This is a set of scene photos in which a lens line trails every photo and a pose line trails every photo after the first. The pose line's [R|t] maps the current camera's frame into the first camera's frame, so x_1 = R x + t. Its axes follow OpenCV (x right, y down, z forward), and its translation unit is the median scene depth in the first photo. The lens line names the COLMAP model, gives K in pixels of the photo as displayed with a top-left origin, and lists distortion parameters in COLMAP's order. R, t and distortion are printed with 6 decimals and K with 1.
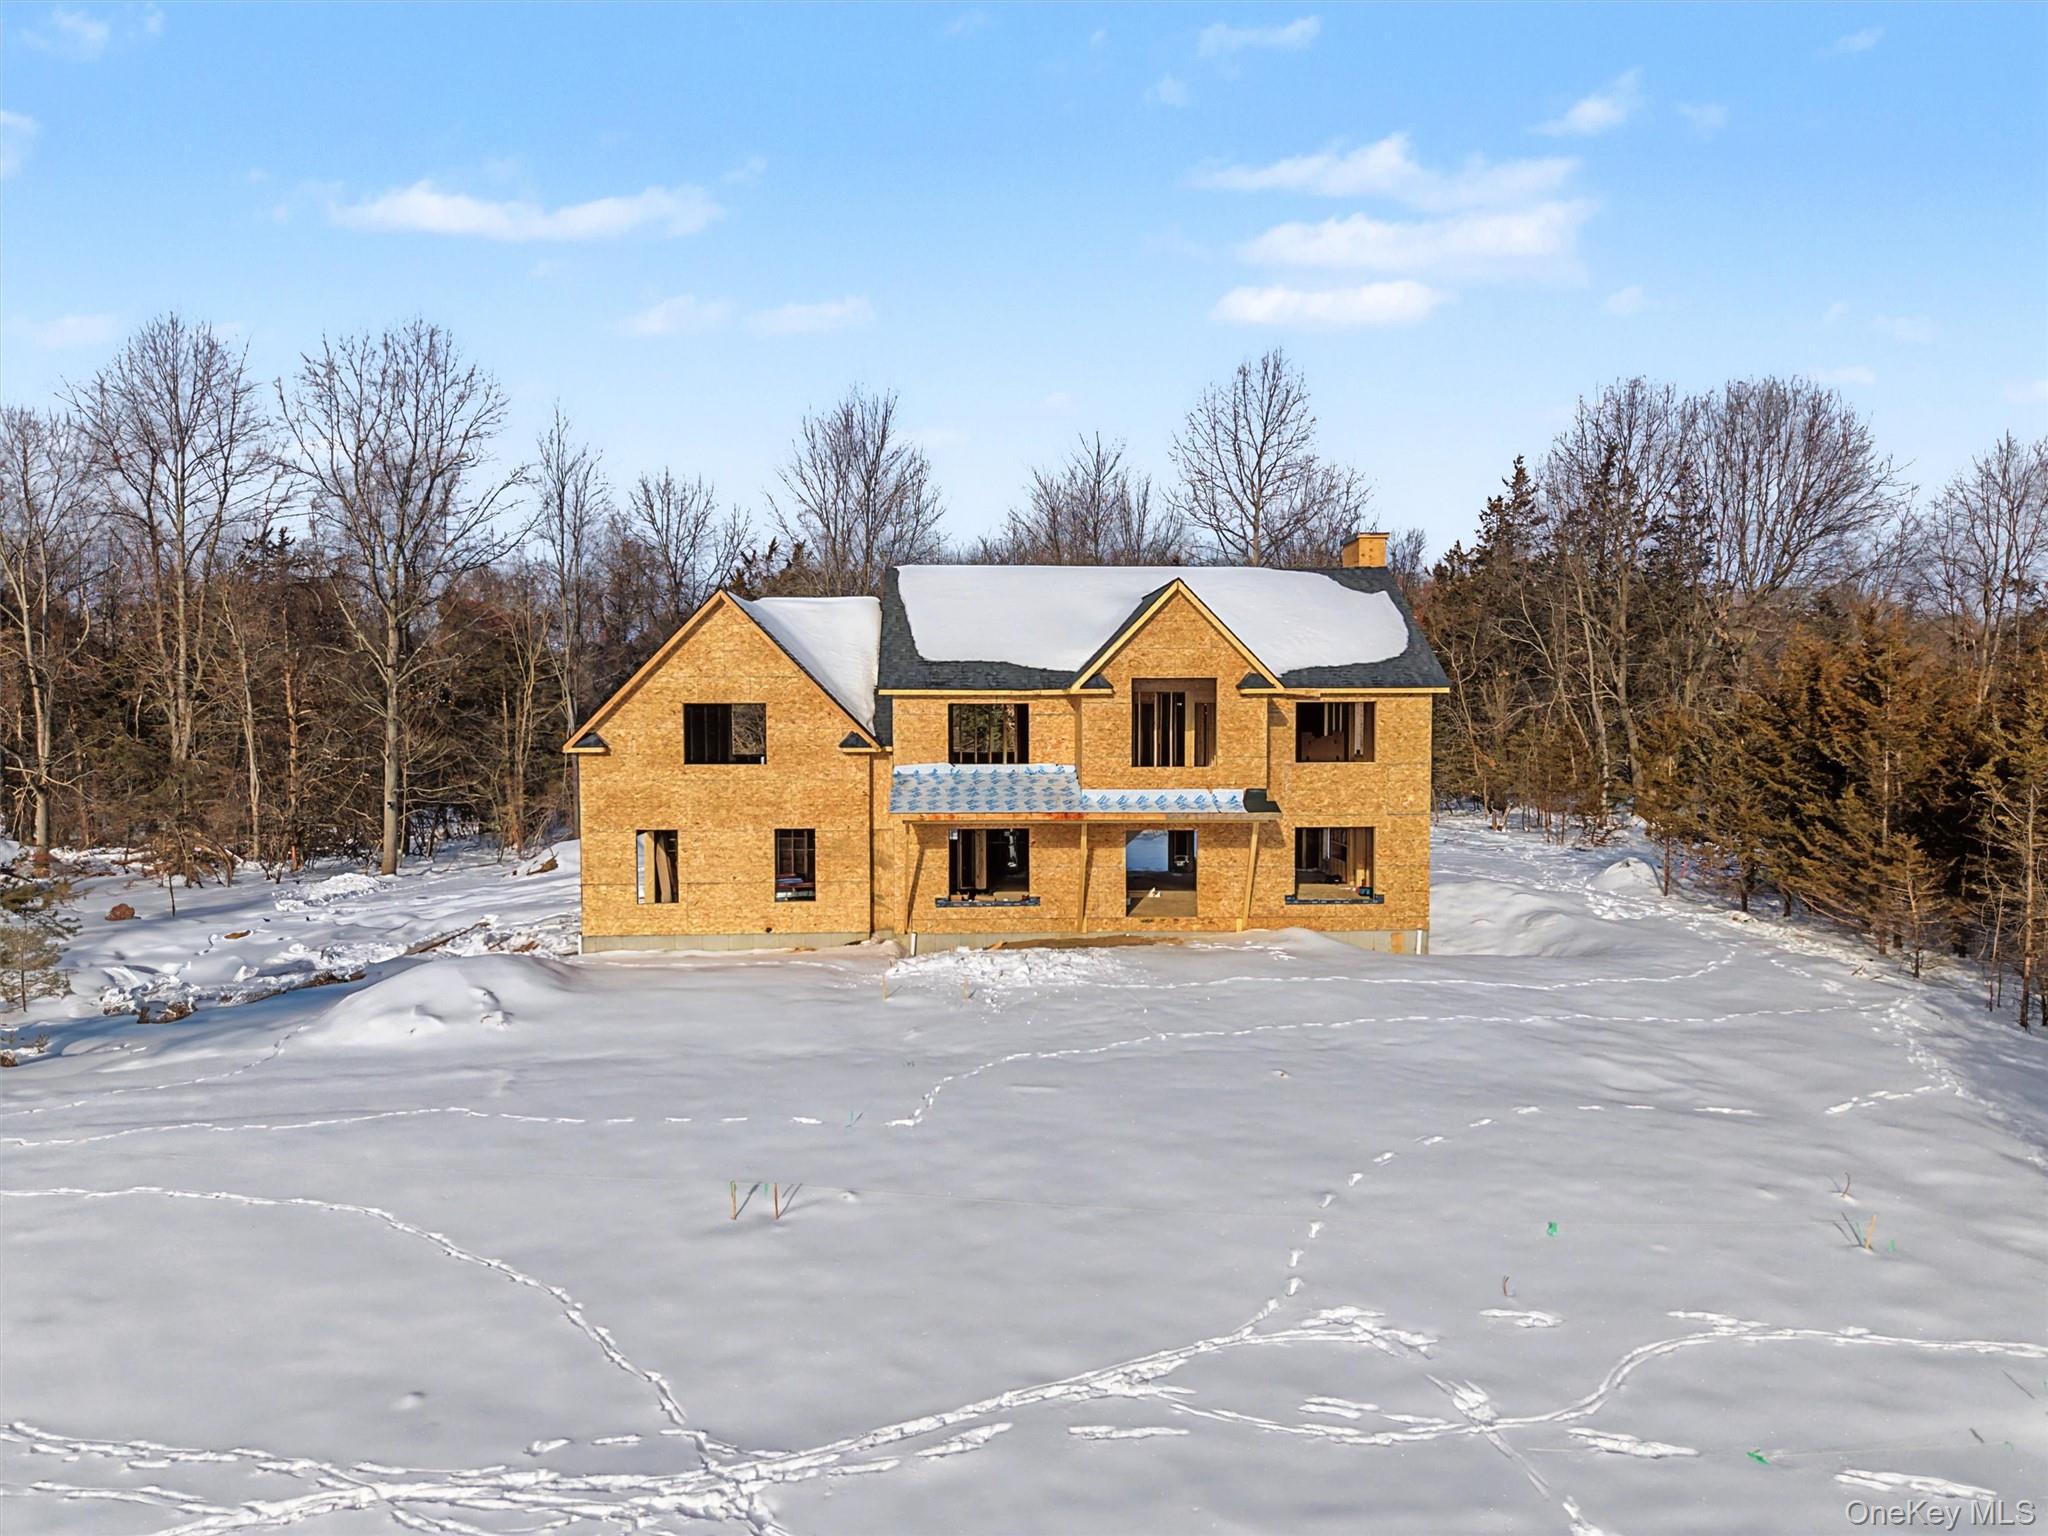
lens RADIAL K [[1374.8, 0, 1016.2], [0, 1374.8, 767.5], [0, 0, 1]] dist [0.017366, -0.021932]
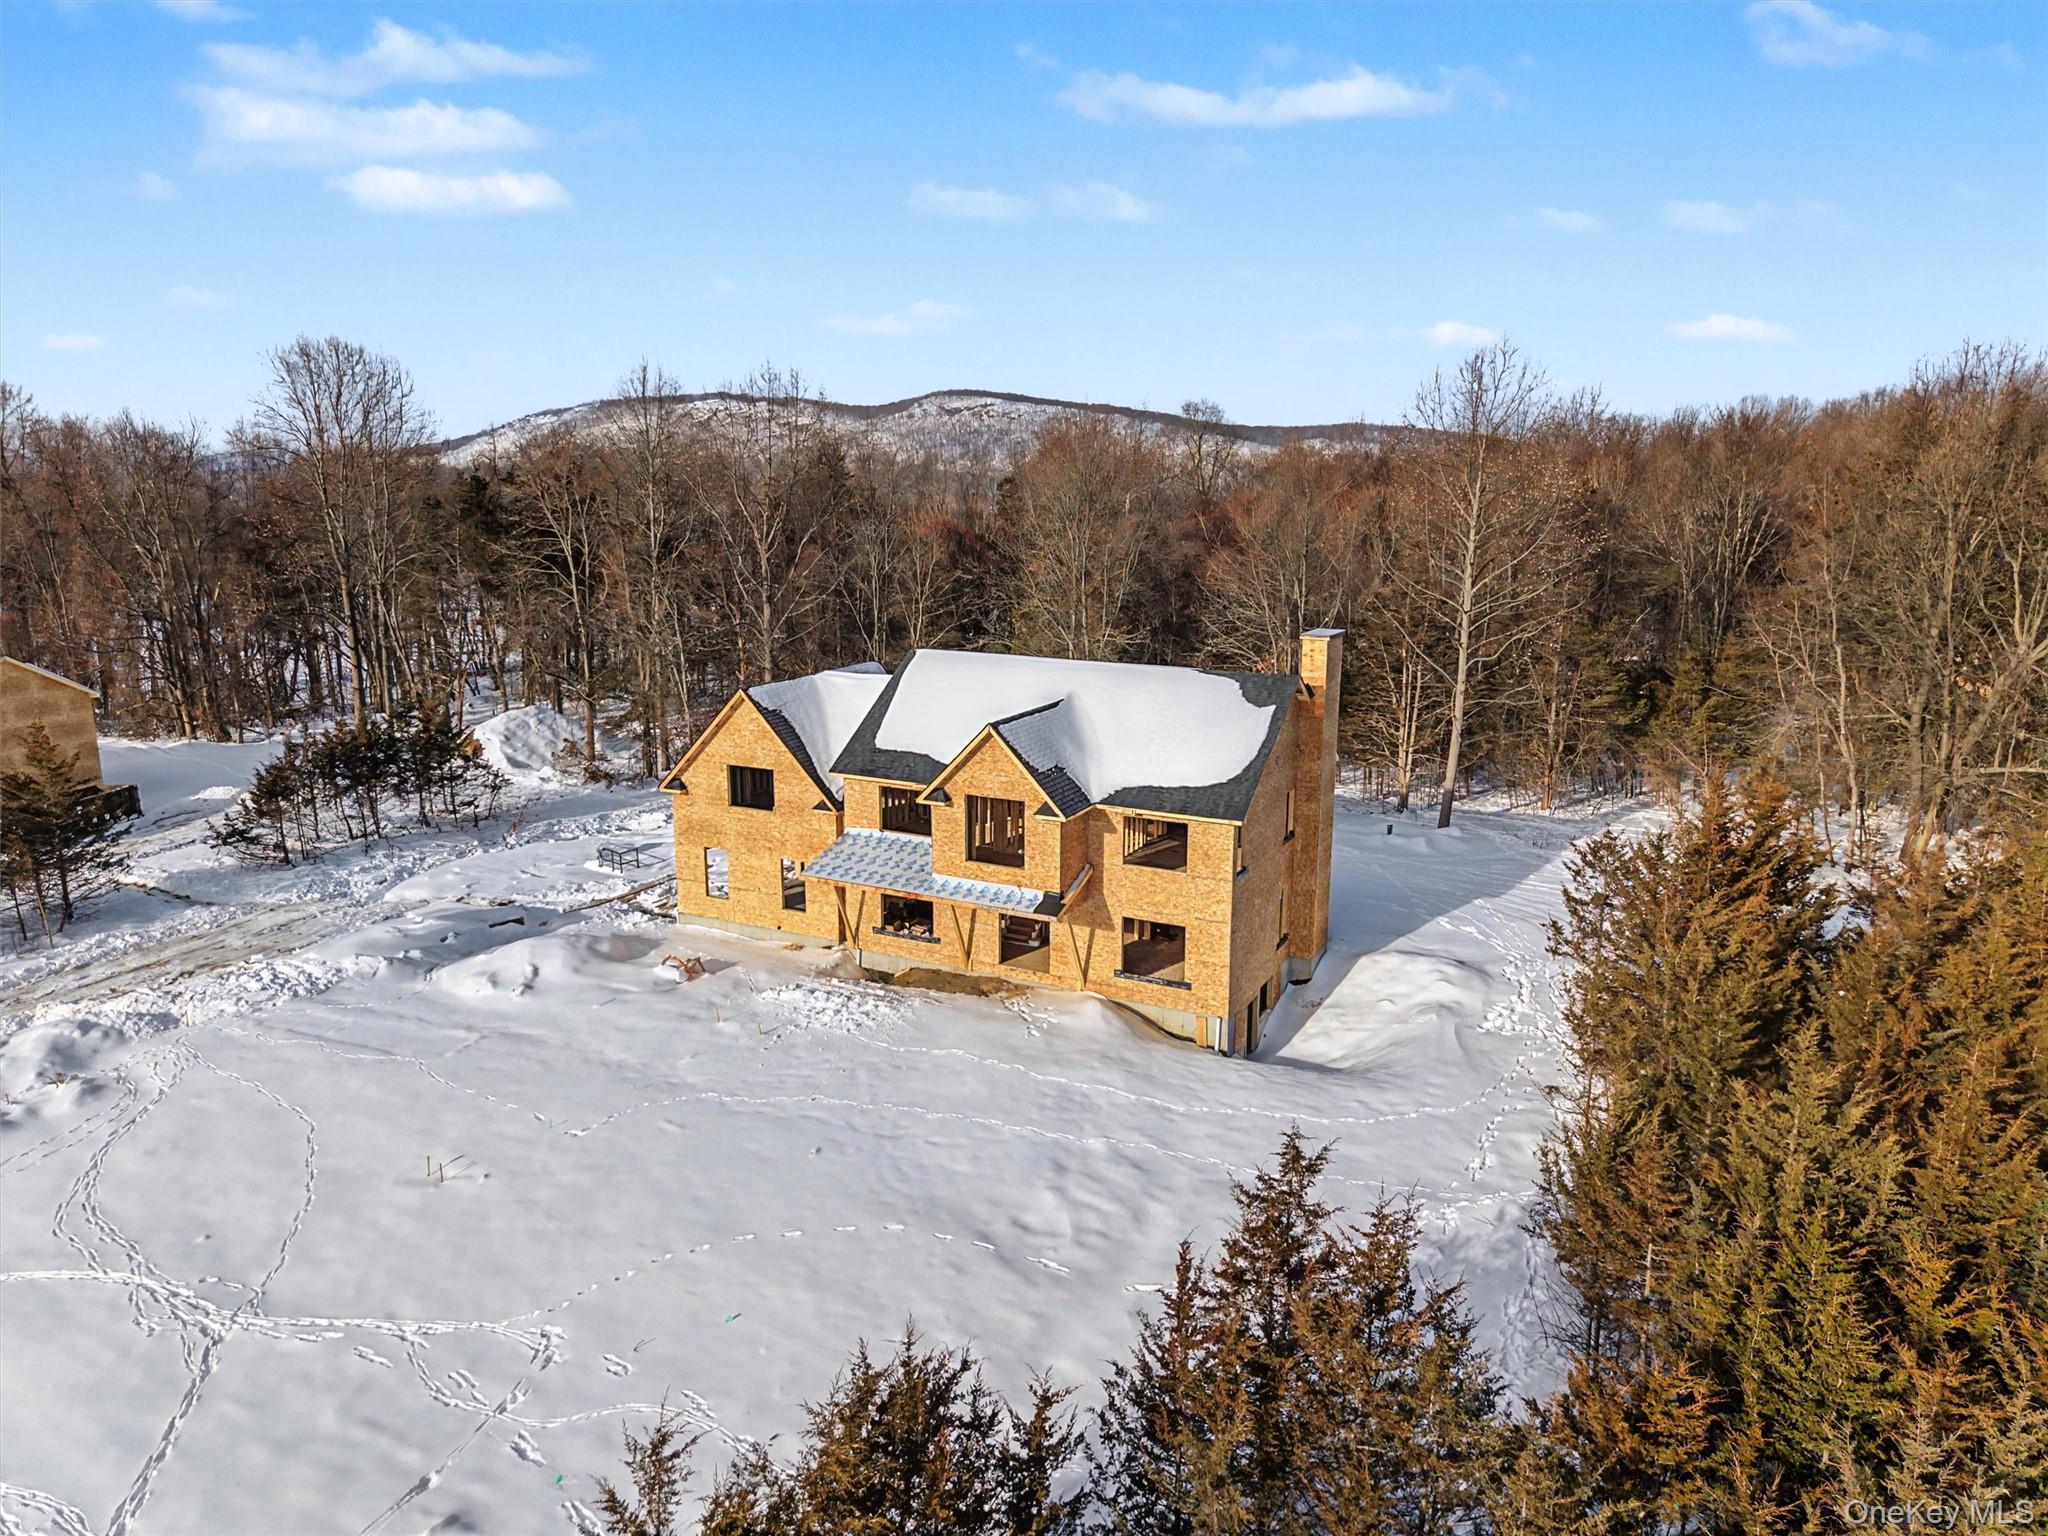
lens RADIAL K [[1374.8, 0, 1014.5], [0, 1374.8, 760.0], [0, 0, 1]] dist [0.017366, -0.021932]
pose [[0.863207, 0.102926, -0.494247, 0.704703], [-0.023600, 0.986153, 0.164147, -0.288057], [0.504299, -0.130029, 0.853683, -0.053754]]
